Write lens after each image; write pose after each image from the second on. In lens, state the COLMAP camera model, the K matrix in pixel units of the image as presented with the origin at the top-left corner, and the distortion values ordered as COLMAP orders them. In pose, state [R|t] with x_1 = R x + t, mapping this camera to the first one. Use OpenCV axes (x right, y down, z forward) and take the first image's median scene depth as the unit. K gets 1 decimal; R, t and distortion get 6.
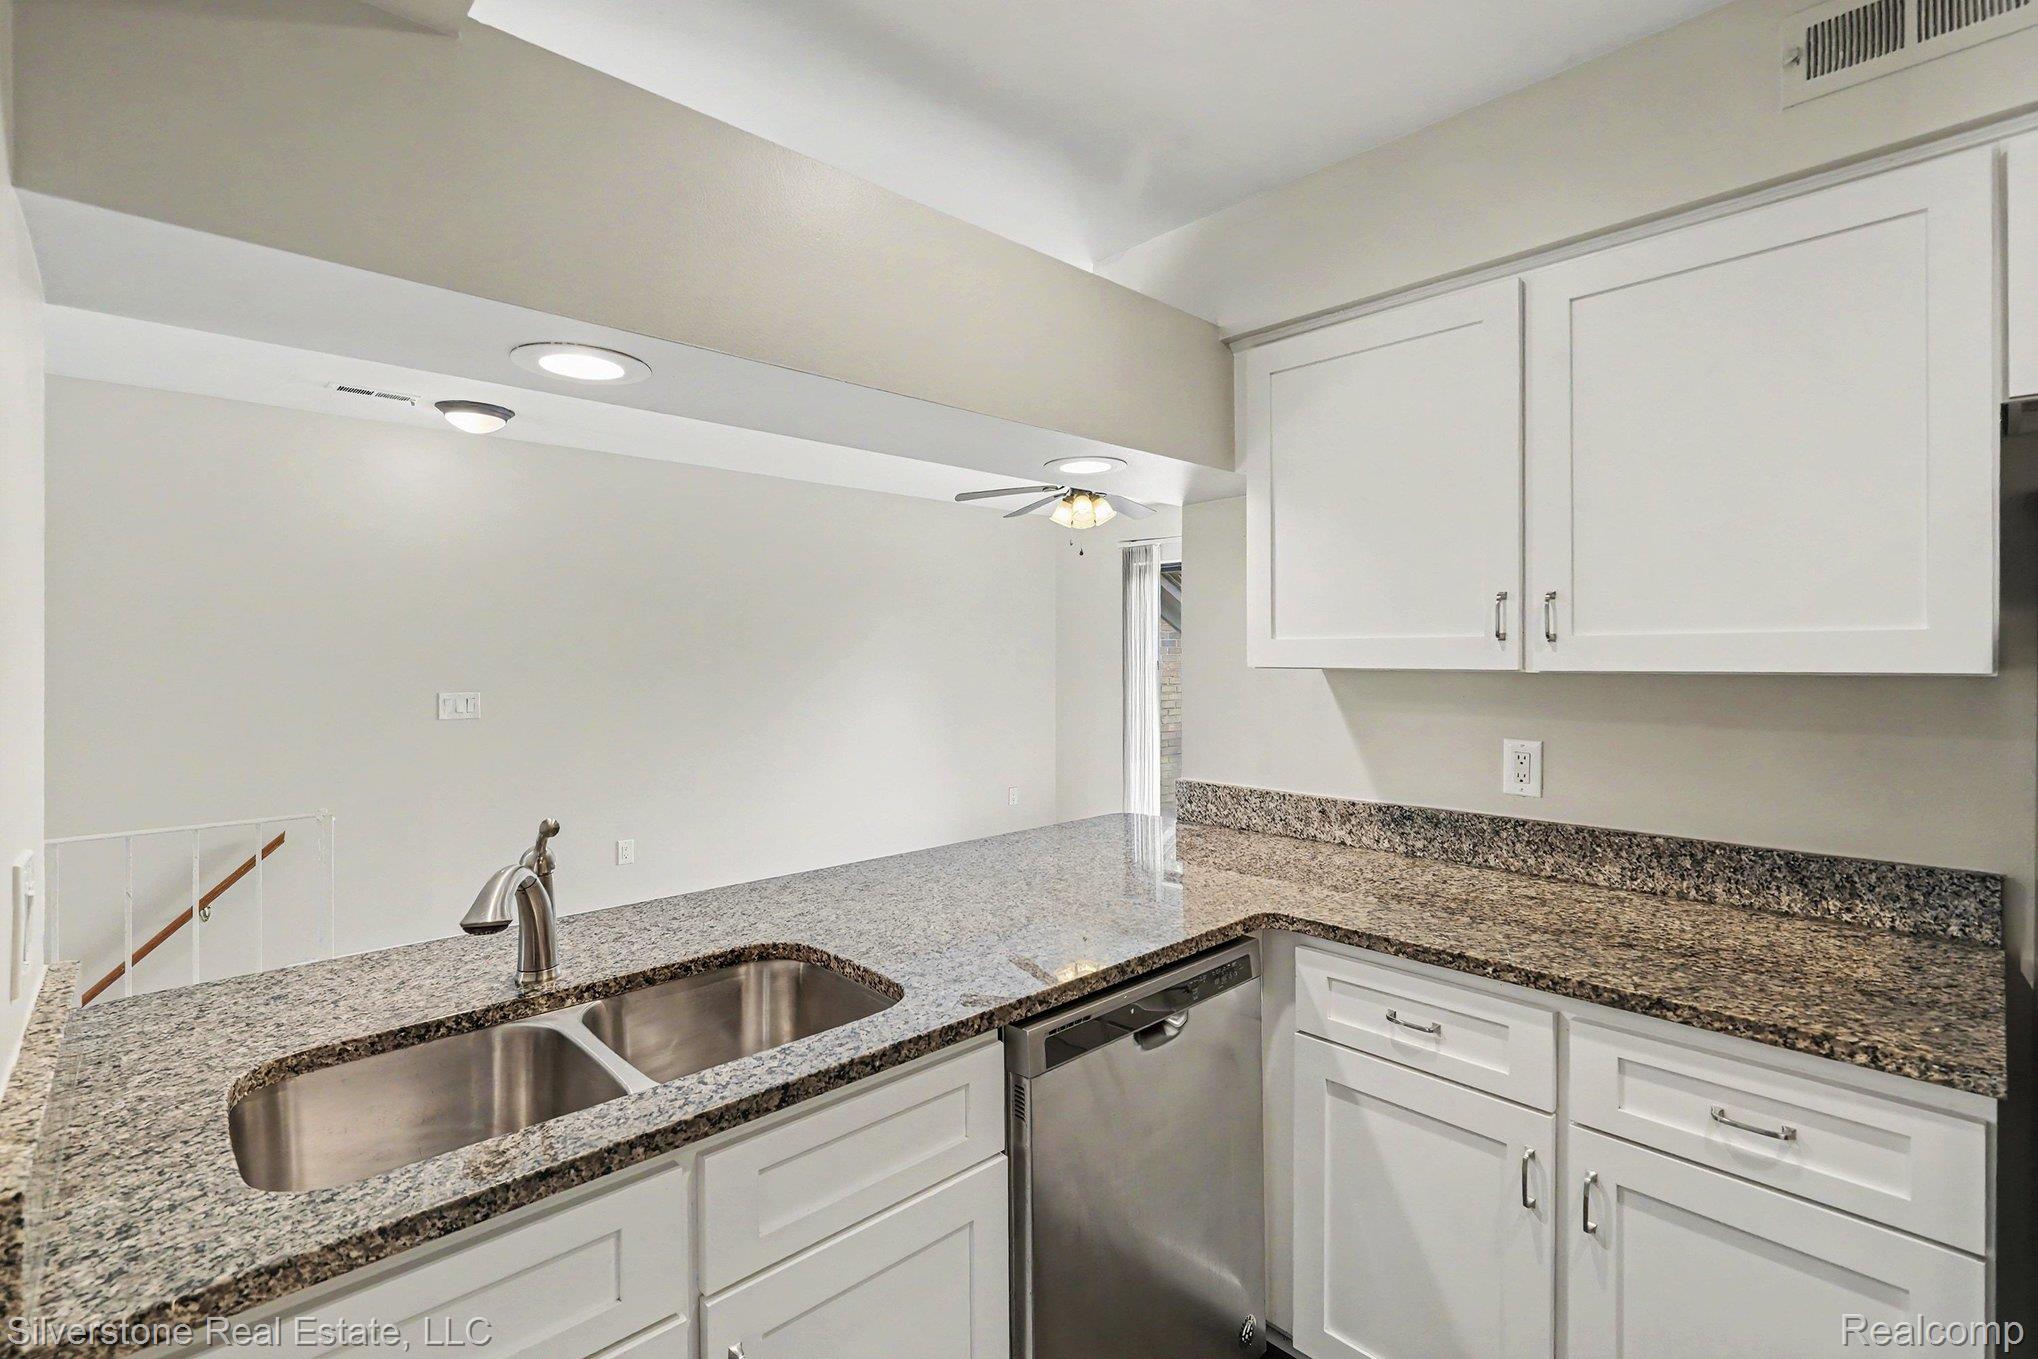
lens RADIAL K [[932.9, 0, 1028.3], [0, 932.9, 670.9], [0, 0, 1]] dist [-0.000623, 0.000503]
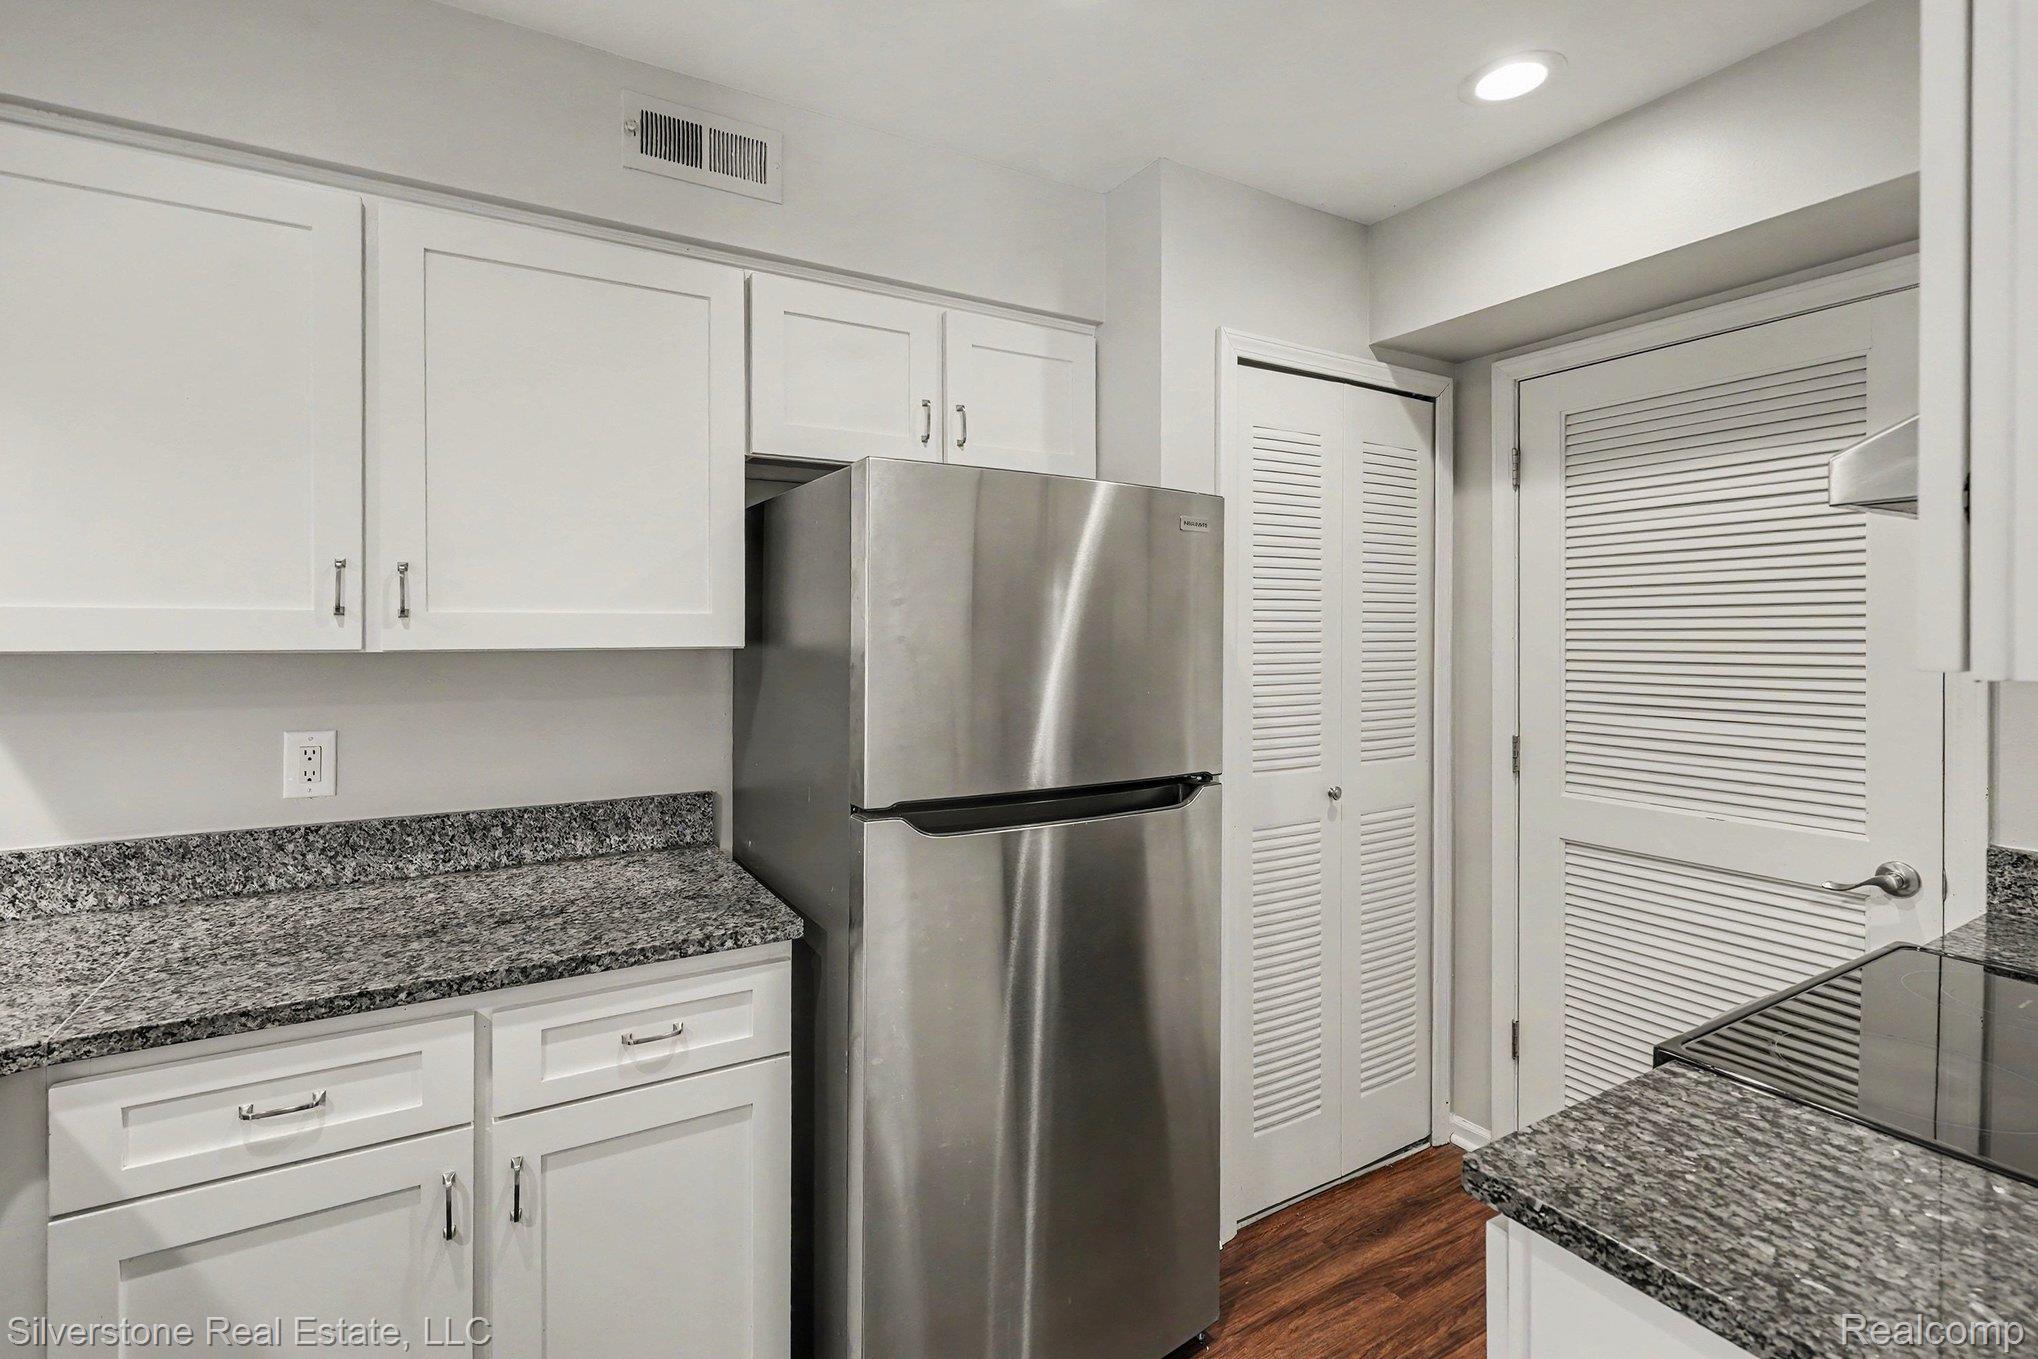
lens RADIAL K [[932.9, 0, 1037.2], [0, 932.9, 647.6], [0, 0, 1]] dist [-0.000623, 0.000503]
pose [[0.222691, -0.015620, 0.974764, -0.192900], [0.014628, 0.999813, 0.012680, -0.005263], [-0.974779, 0.011435, 0.222878, 0.204582]]
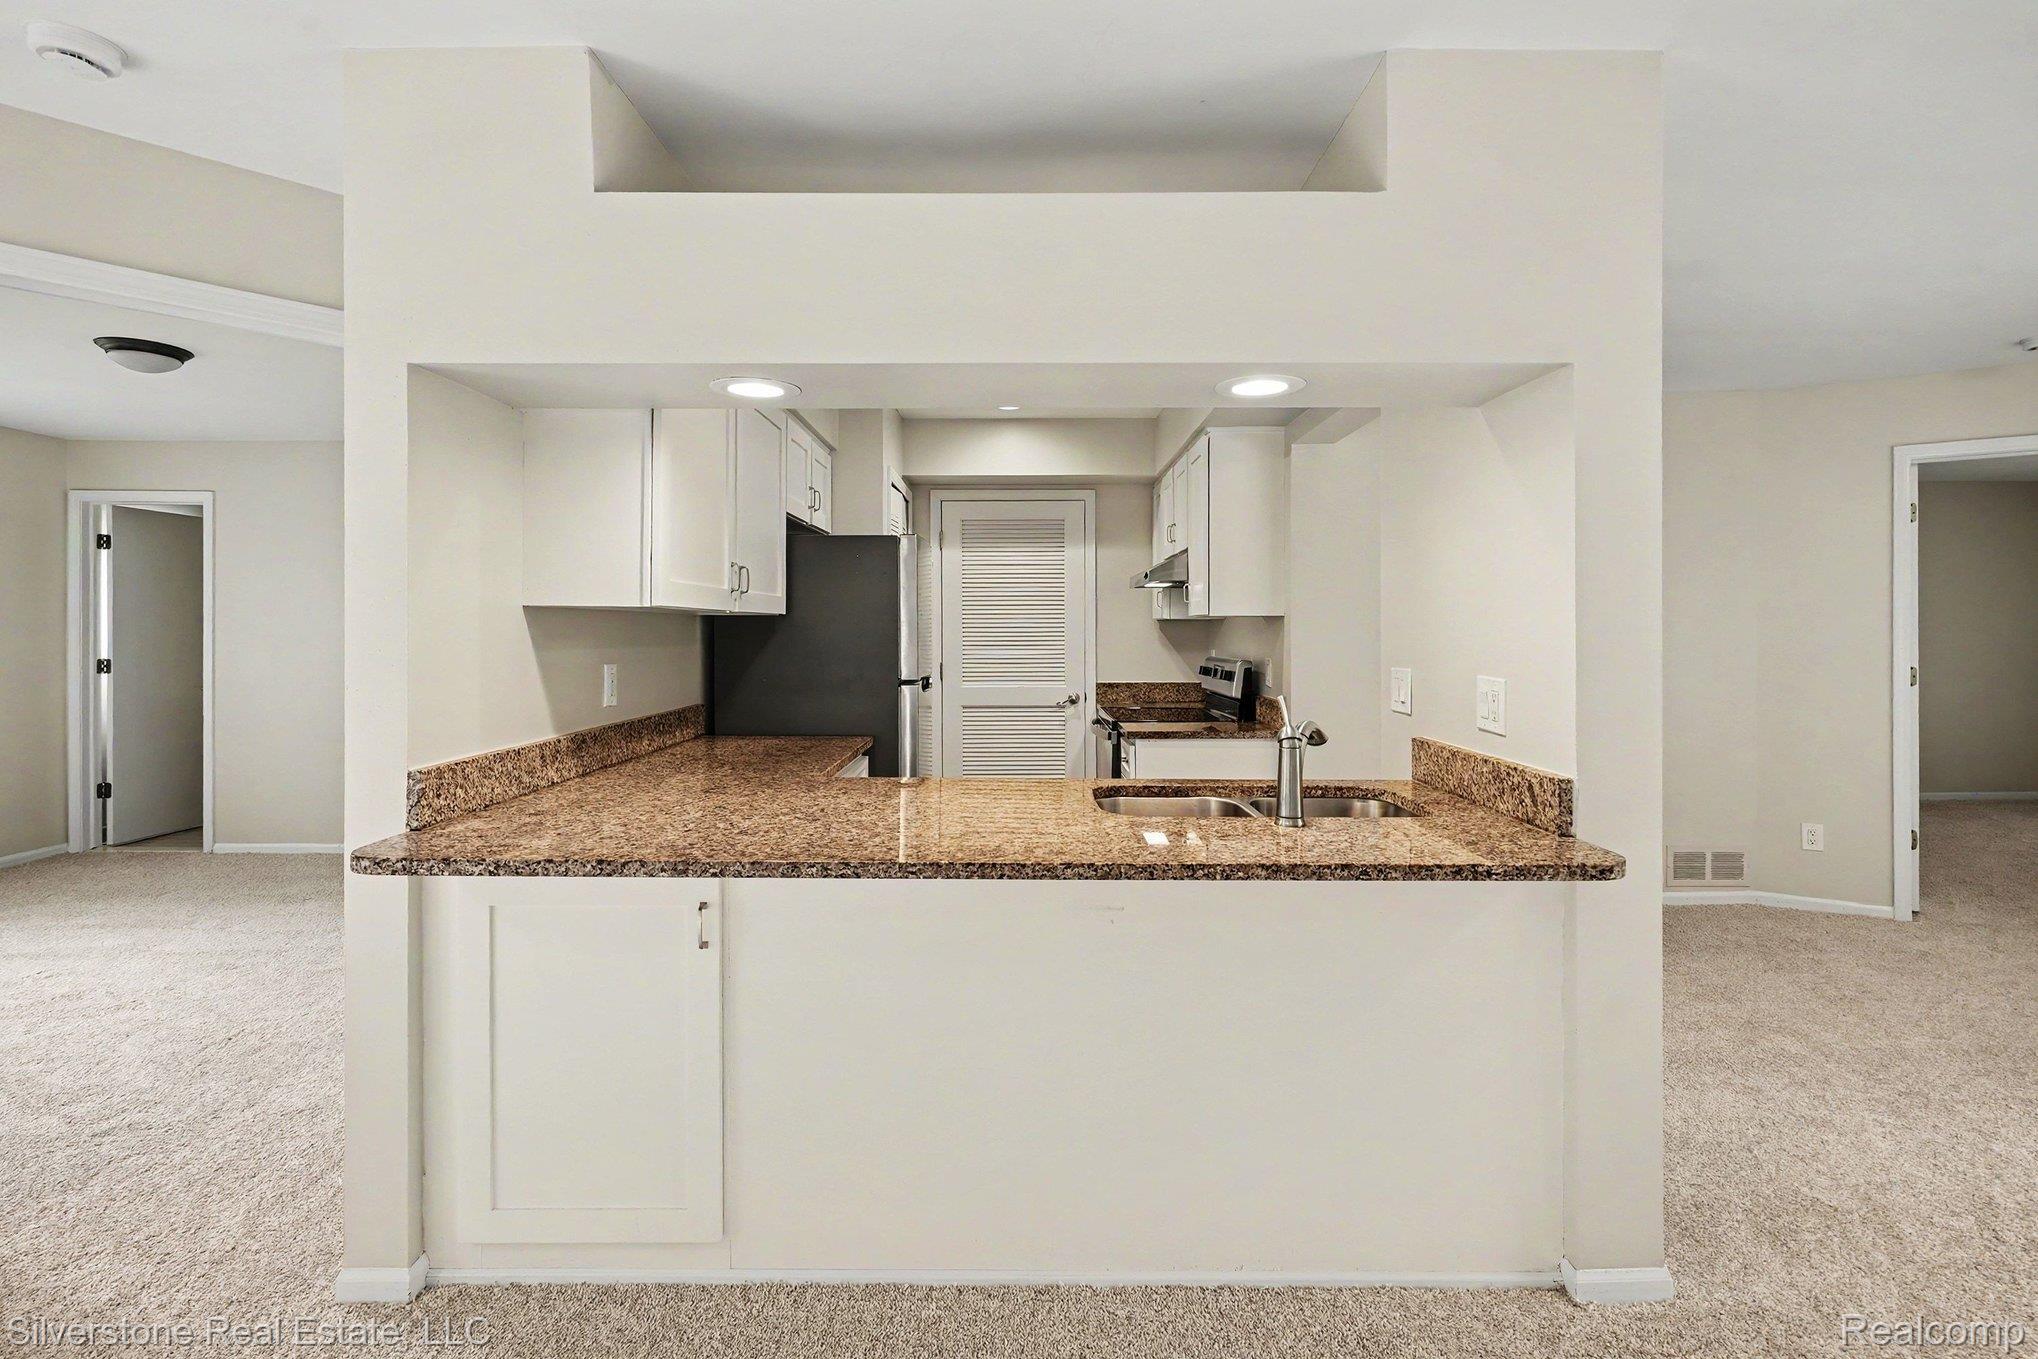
lens RADIAL K [[932.9, 0, 1002.5], [0, 932.9, 632.1], [0, 0, 1]] dist [-0.000623, 0.000503]
pose [[-0.714693, 0.002435, 0.699434, -1.002297], [0.013419, 0.999858, 0.010231, 0.029657], [-0.699310, 0.016698, -0.714624, 1.974838]]
